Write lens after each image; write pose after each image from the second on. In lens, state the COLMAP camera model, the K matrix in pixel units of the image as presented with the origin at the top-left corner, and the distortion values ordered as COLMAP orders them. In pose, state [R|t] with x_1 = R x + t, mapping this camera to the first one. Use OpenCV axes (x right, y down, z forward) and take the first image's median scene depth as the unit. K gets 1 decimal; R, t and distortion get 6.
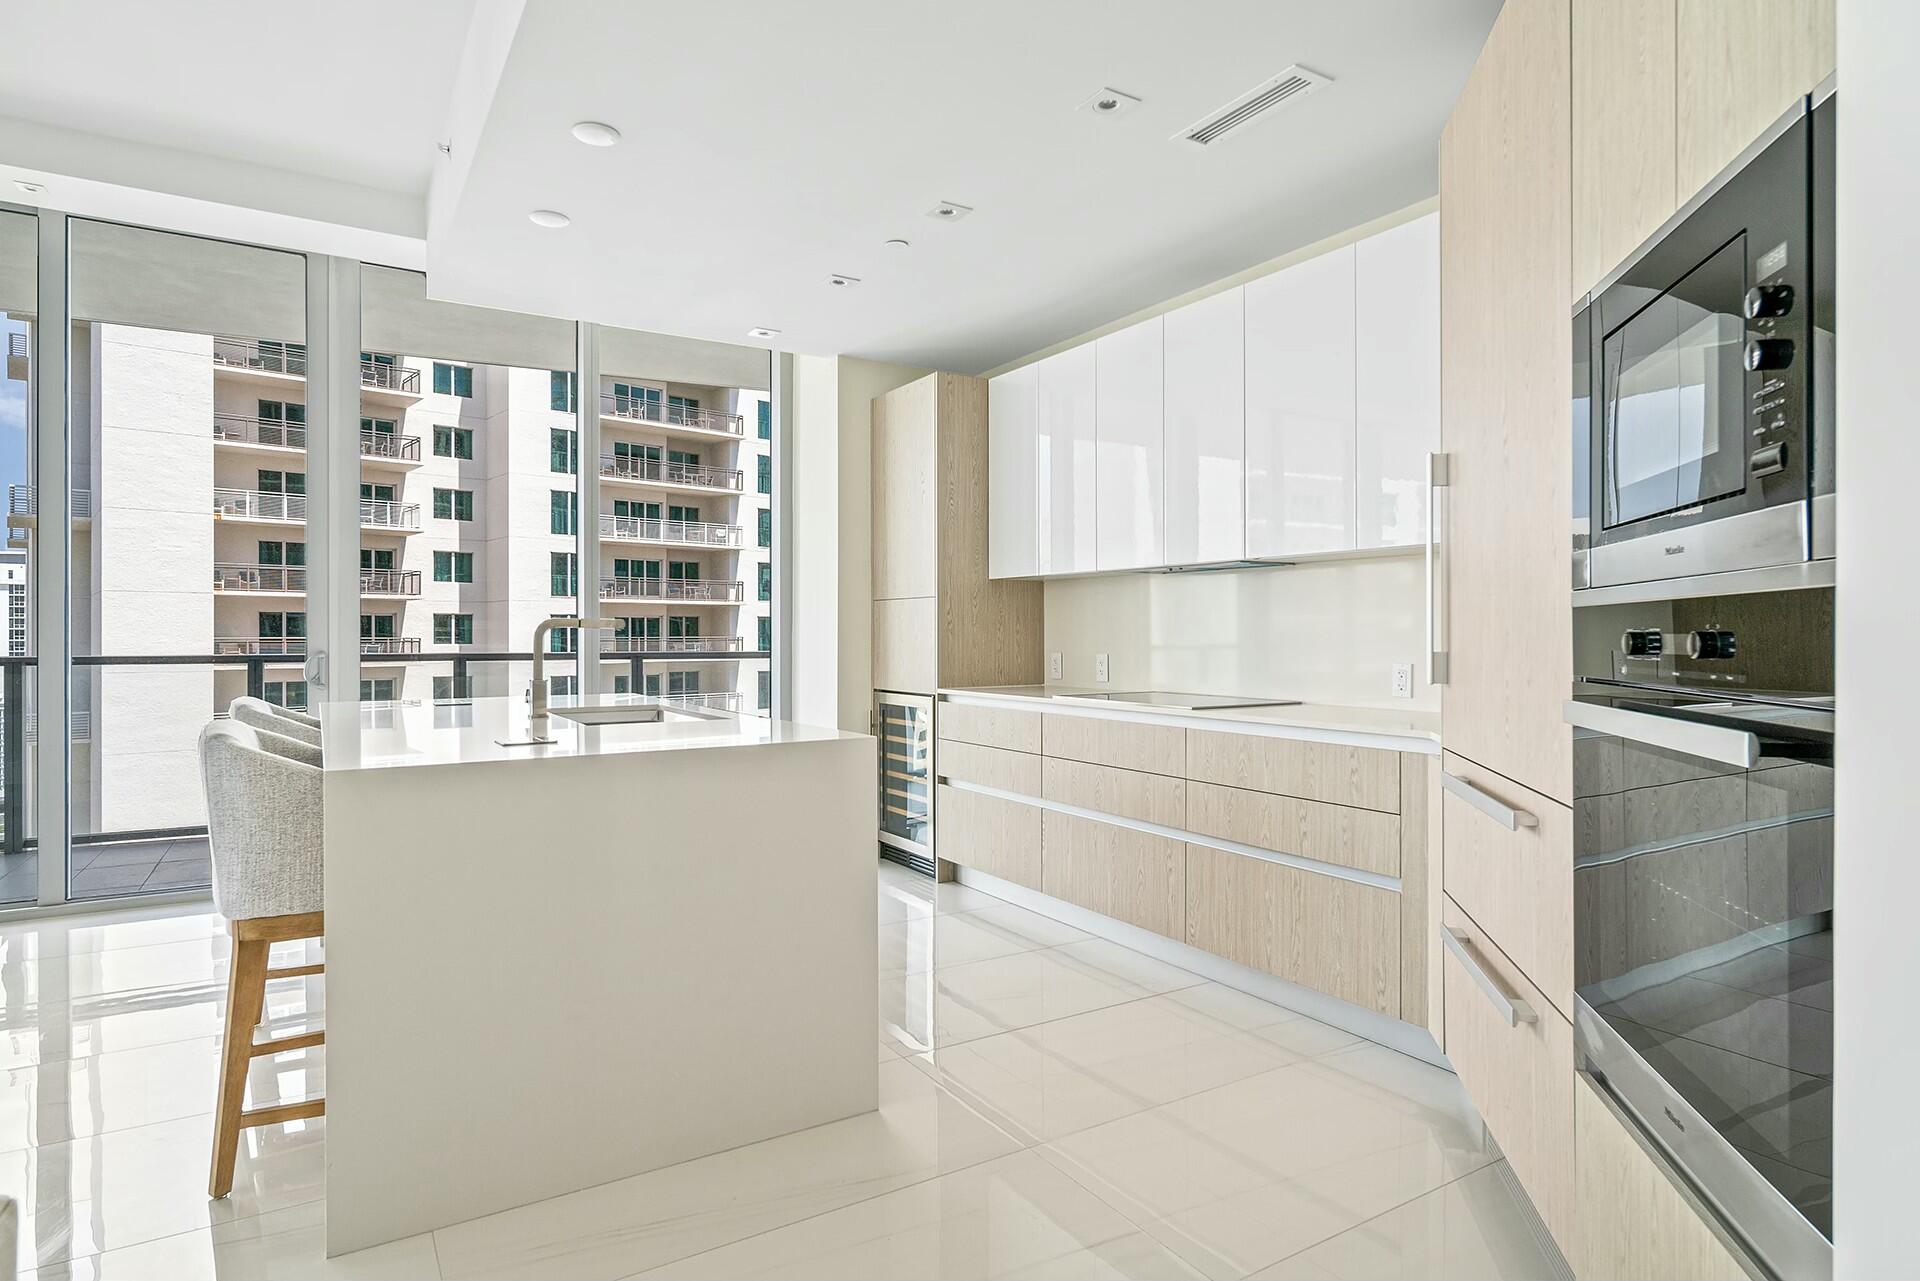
lens RADIAL K [[1036.4, 0, 957.5], [0, 1036.4, 626.9], [0, 0, 1]] dist [0.000571, -0.000111]
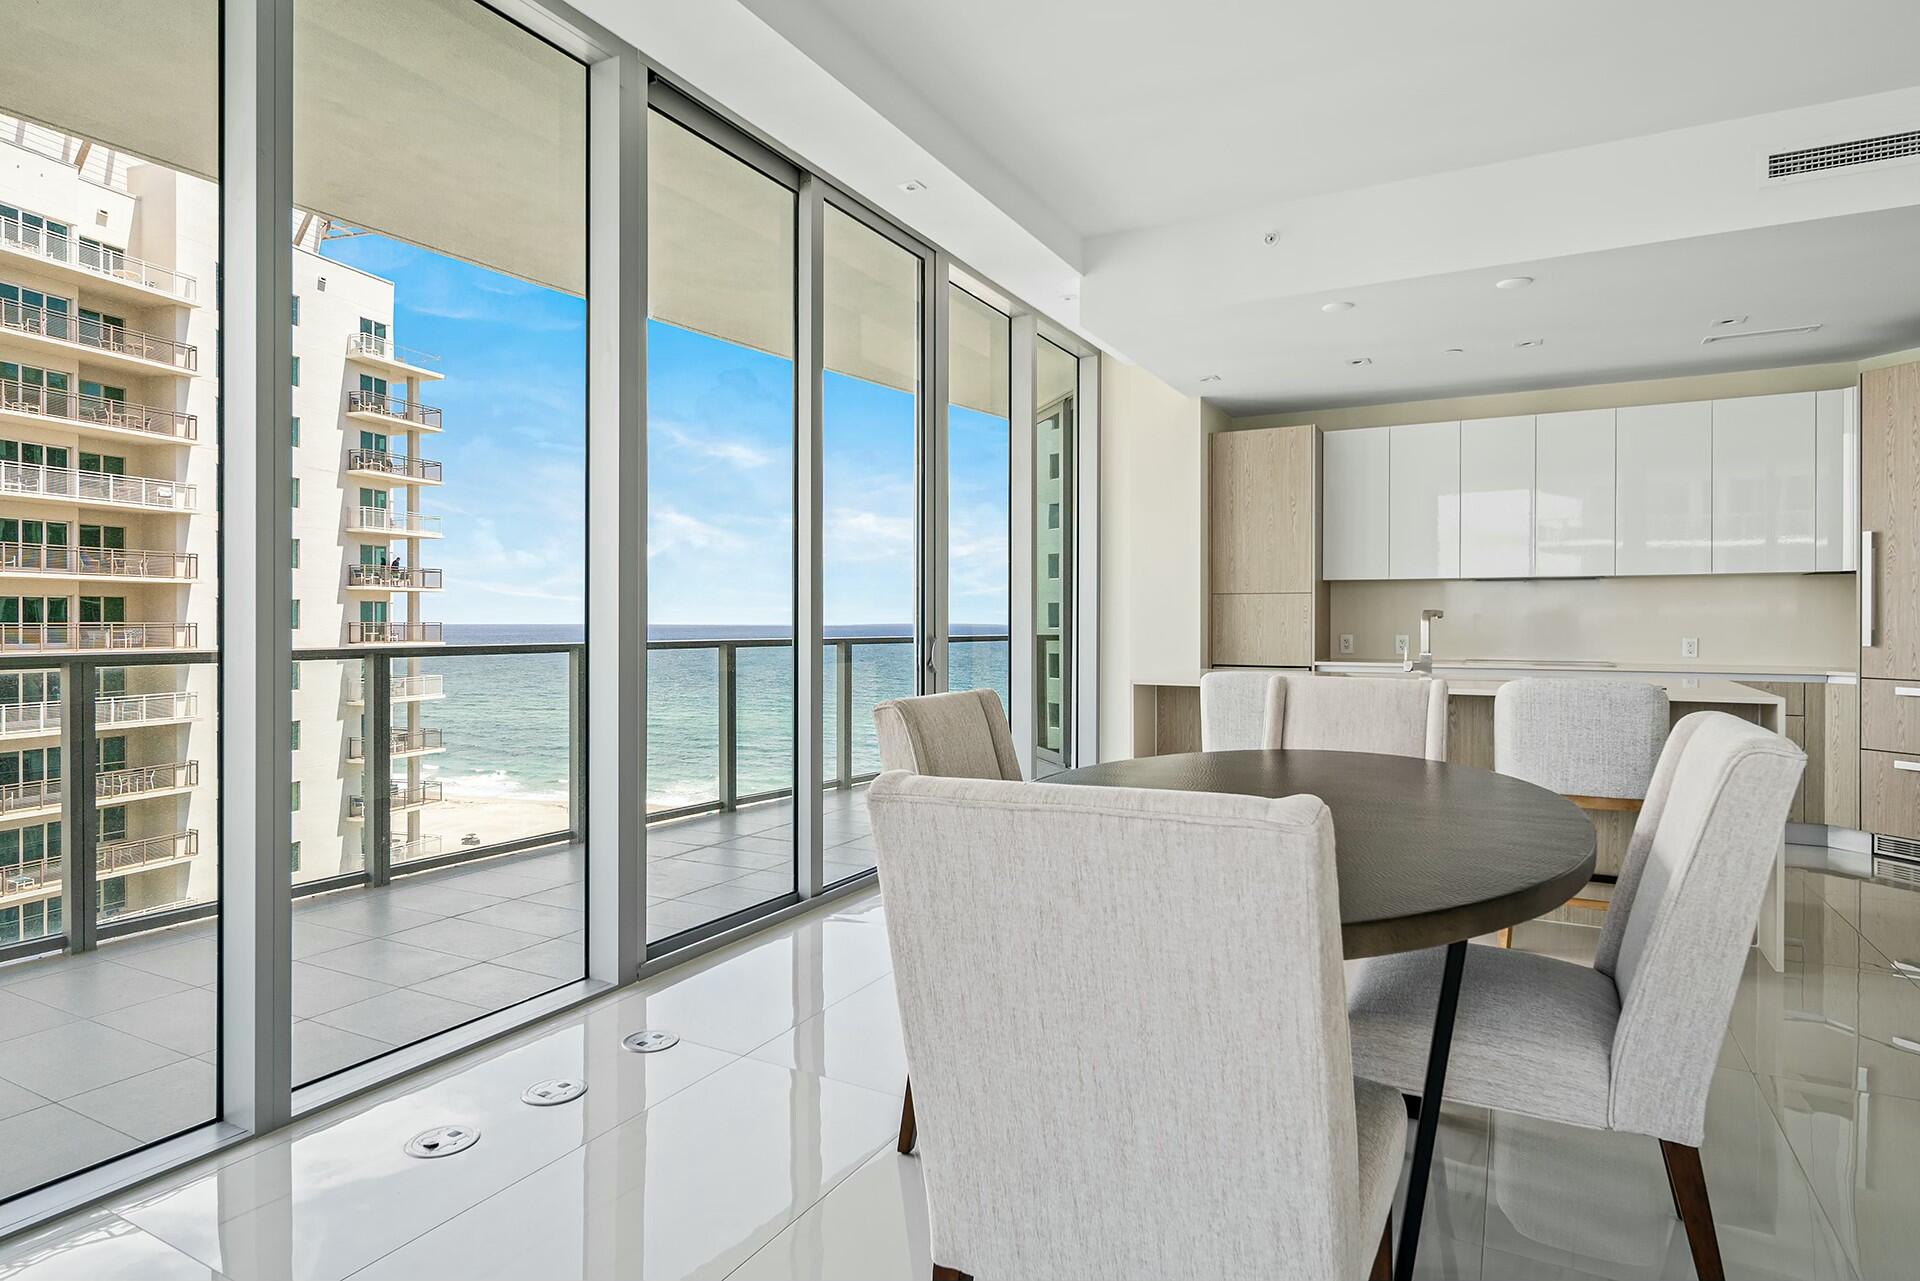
lens RADIAL K [[1036.4, 0, 957.5], [0, 1036.4, 626.9], [0, 0, 1]] dist [0.000571, -0.000111]
pose [[0.861812, -0.003164, 0.507218, -0.109257], [-0.004148, 0.999903, 0.013285, -0.000146], [-0.507211, -0.013553, 0.861715, 0.007506]]
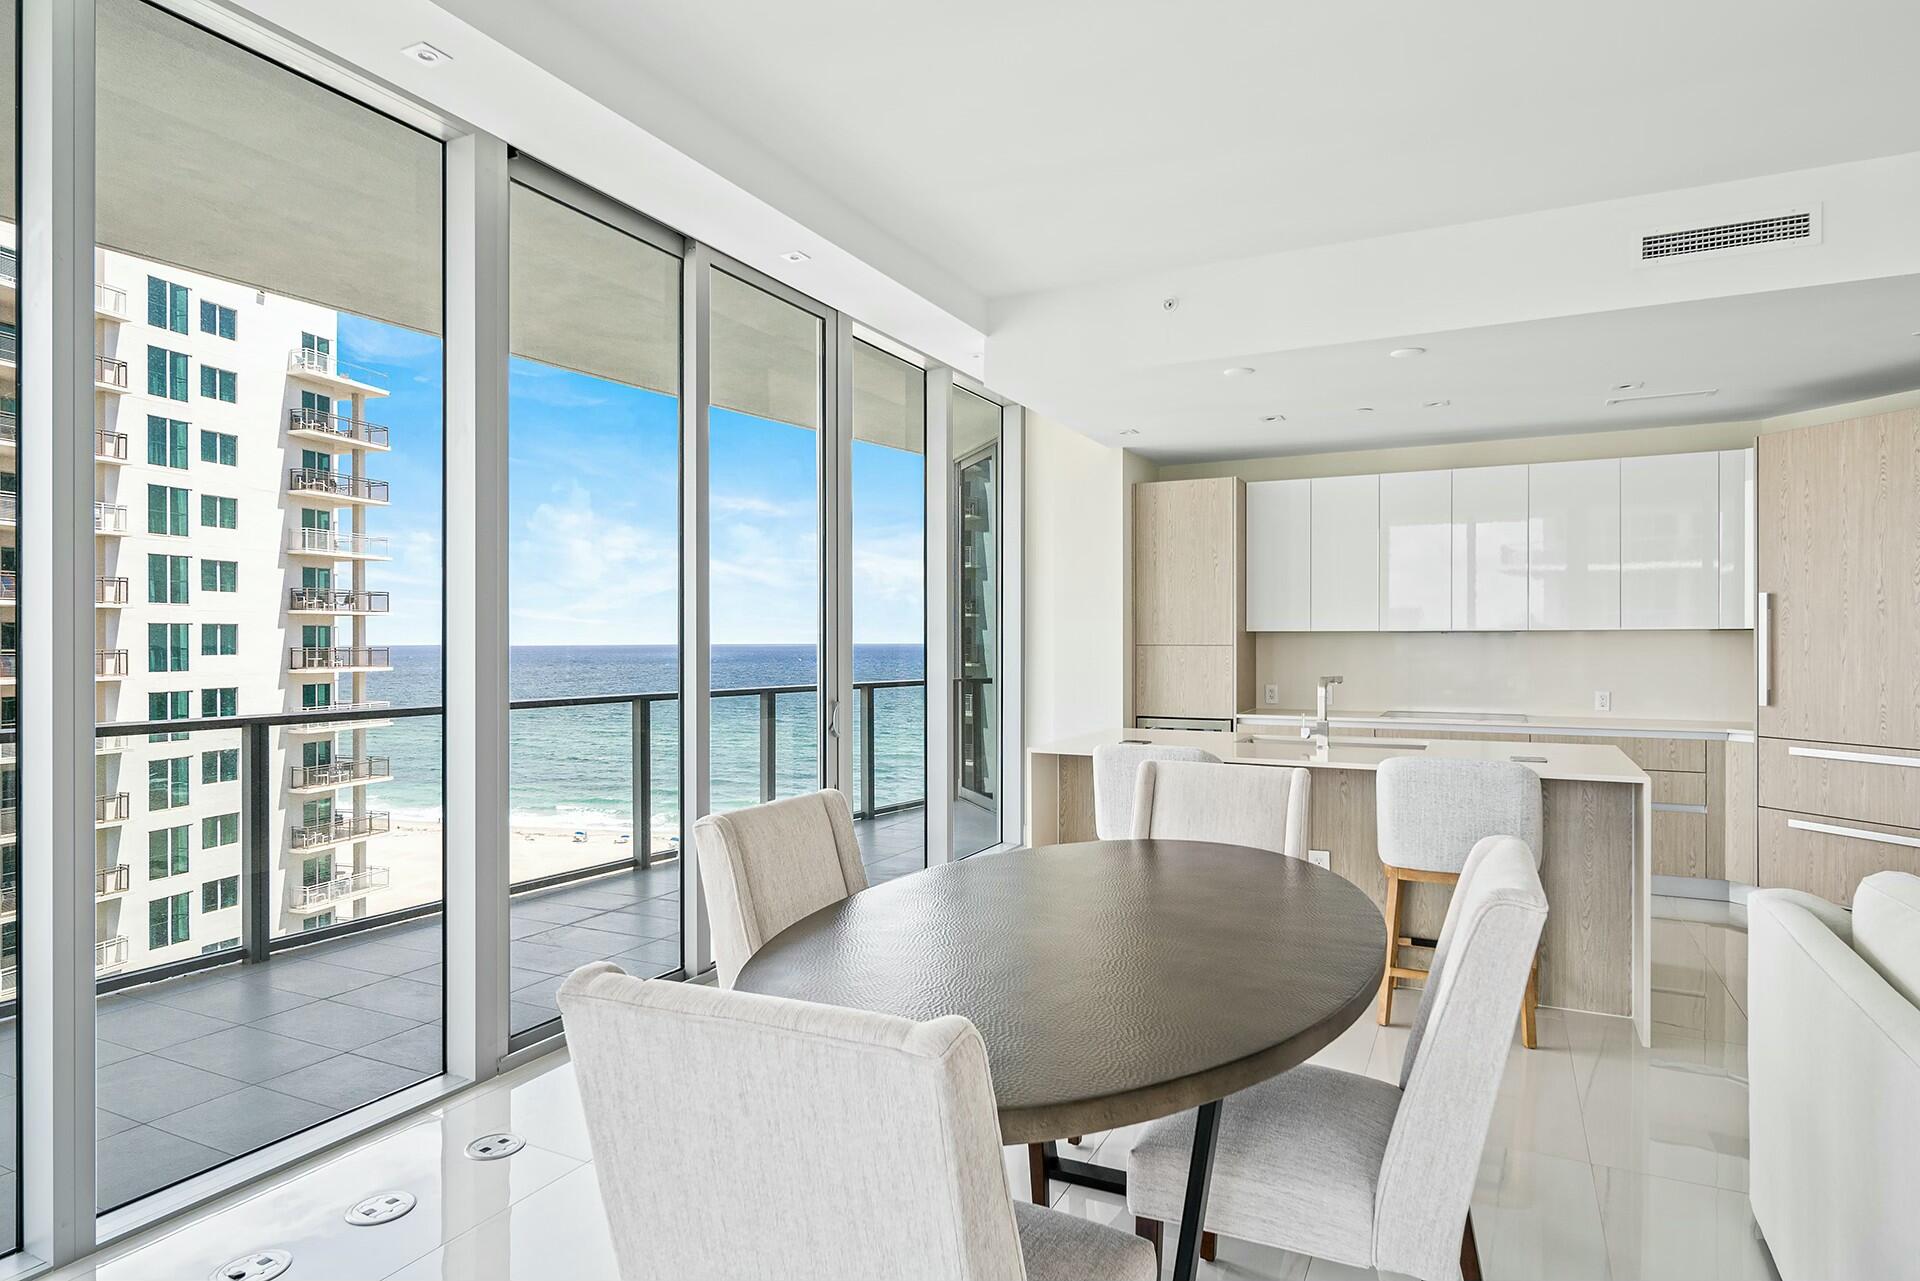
lens RADIAL K [[1053.6, 0, 960.6], [0, 1053.6, 647.1], [0, 0, 1]] dist [0.000117, -0.000101]
pose [[0.845395, -0.003004, 0.534132, -0.104053], [-0.004207, 0.999916, 0.012282, -0.004245], [-0.534124, -0.012630, 0.845312, 0.003781]]
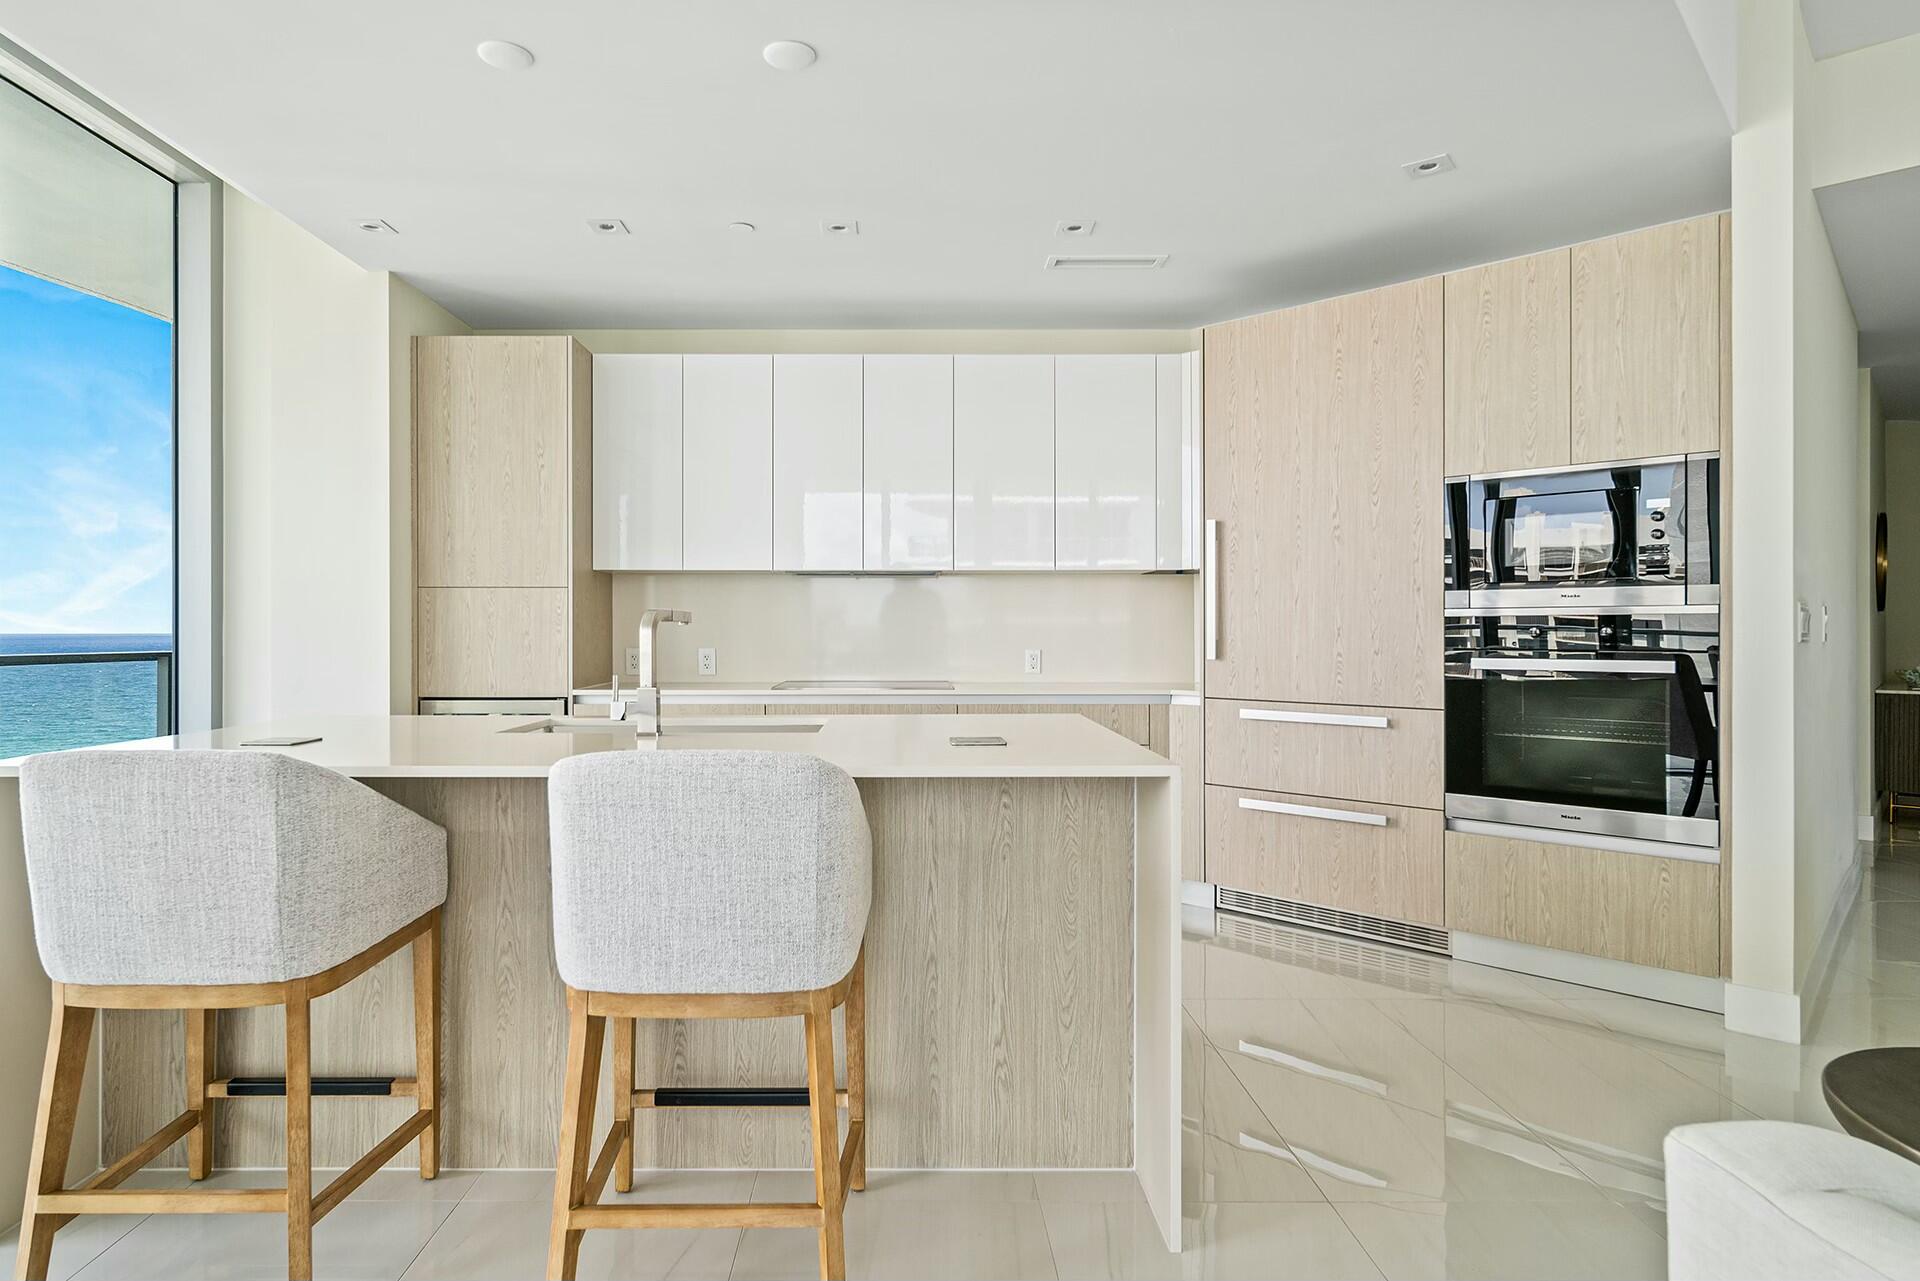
lens RADIAL K [[1055.4, 0, 886.3], [0, 1055.4, 632.2], [0, 0, 1]] dist [0.002903, 0.000507]
pose [[0.526501, -0.002783, 0.850170, -0.064956], [-0.006382, 0.999954, 0.007225, 0.000112], [-0.850151, -0.009230, 0.526459, 0.028288]]
